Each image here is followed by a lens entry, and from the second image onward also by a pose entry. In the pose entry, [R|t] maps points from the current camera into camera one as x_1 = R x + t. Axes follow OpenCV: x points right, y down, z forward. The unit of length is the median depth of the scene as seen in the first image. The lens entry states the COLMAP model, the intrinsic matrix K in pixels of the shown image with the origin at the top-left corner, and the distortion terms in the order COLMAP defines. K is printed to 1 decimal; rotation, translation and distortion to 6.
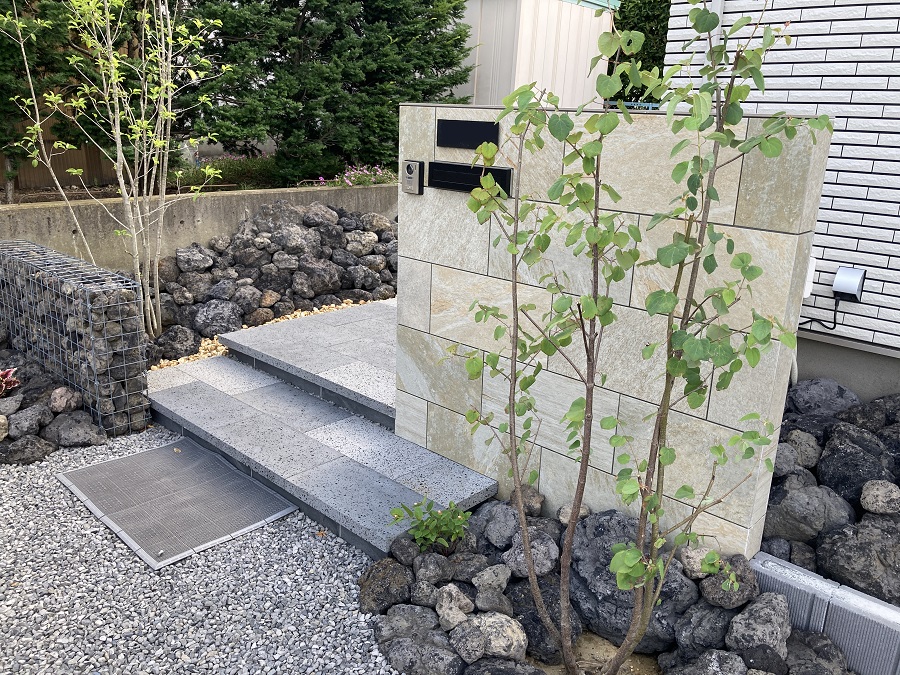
lens RADIAL K [[737.4, 0, 445.8], [0, 737.4, 332.7], [0, 0, 1]] dist [0.025099, -0.009388]
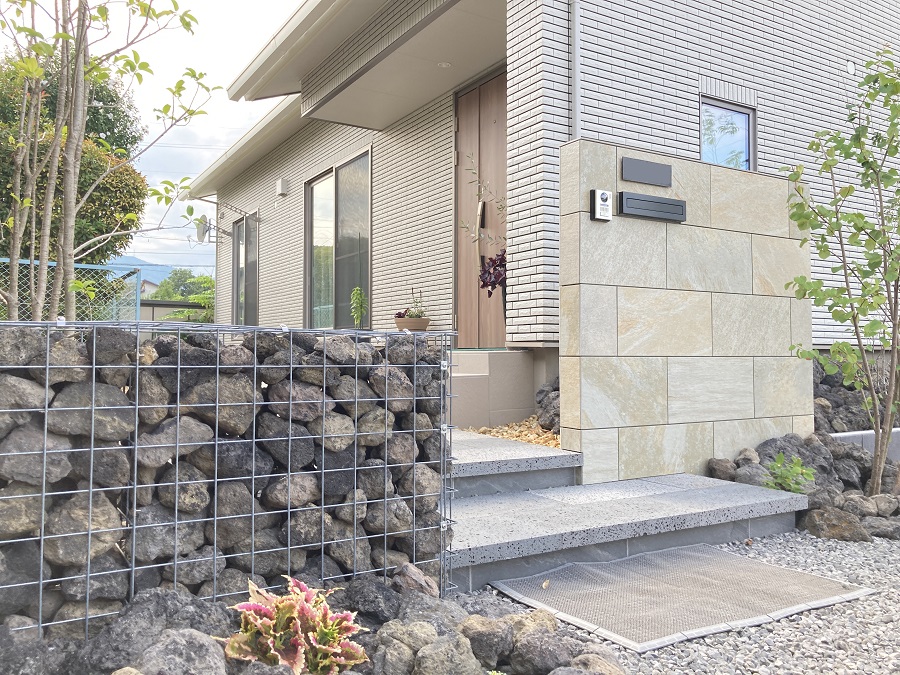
lens RADIAL K [[737.4, 0, 445.8], [0, 737.4, 332.7], [0, 0, 1]] dist [0.025099, -0.009388]
pose [[0.272832, 0.005273, 0.962047, -1.095863], [0.289403, 0.953218, -0.087298, -0.009260], [-0.917501, 0.302237, 0.258542, 0.966290]]
